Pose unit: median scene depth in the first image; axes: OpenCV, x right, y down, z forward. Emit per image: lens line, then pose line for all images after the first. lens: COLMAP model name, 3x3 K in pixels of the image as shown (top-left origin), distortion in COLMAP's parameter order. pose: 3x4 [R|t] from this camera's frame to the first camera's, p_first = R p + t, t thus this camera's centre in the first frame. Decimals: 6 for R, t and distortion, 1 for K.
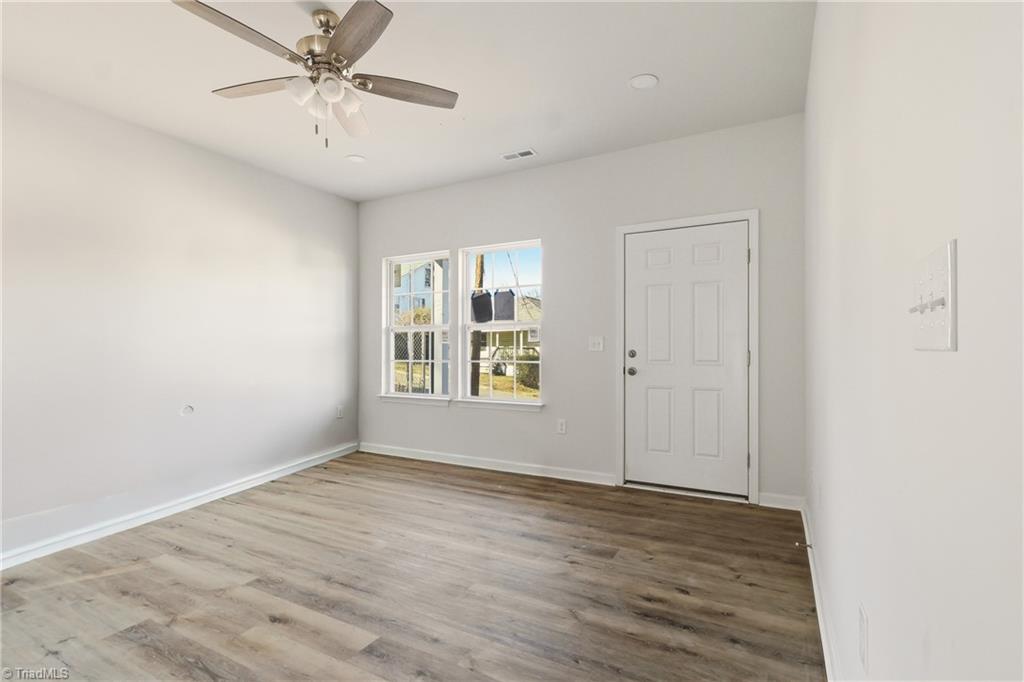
lens RADIAL K [[484.8, 0, 506.3], [0, 484.8, 346.6], [0, 0, 1]] dist [0.003266, -0.000003]
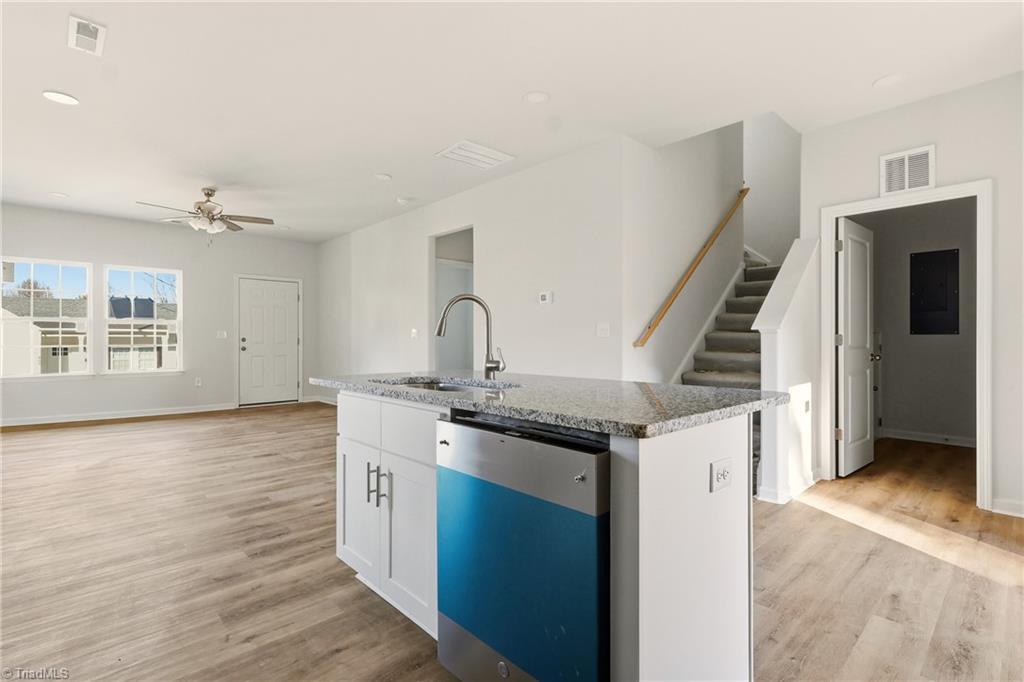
lens RADIAL K [[484.8, 0, 510.1], [0, 484.8, 341.7], [0, 0, 1]] dist [0.003266, -0.000003]
pose [[0.304012, -0.004444, 0.952658, -1.290872], [-0.006321, 0.999958, 0.006682, 0.002327], [-0.952647, -0.008053, 0.303971, -0.632126]]
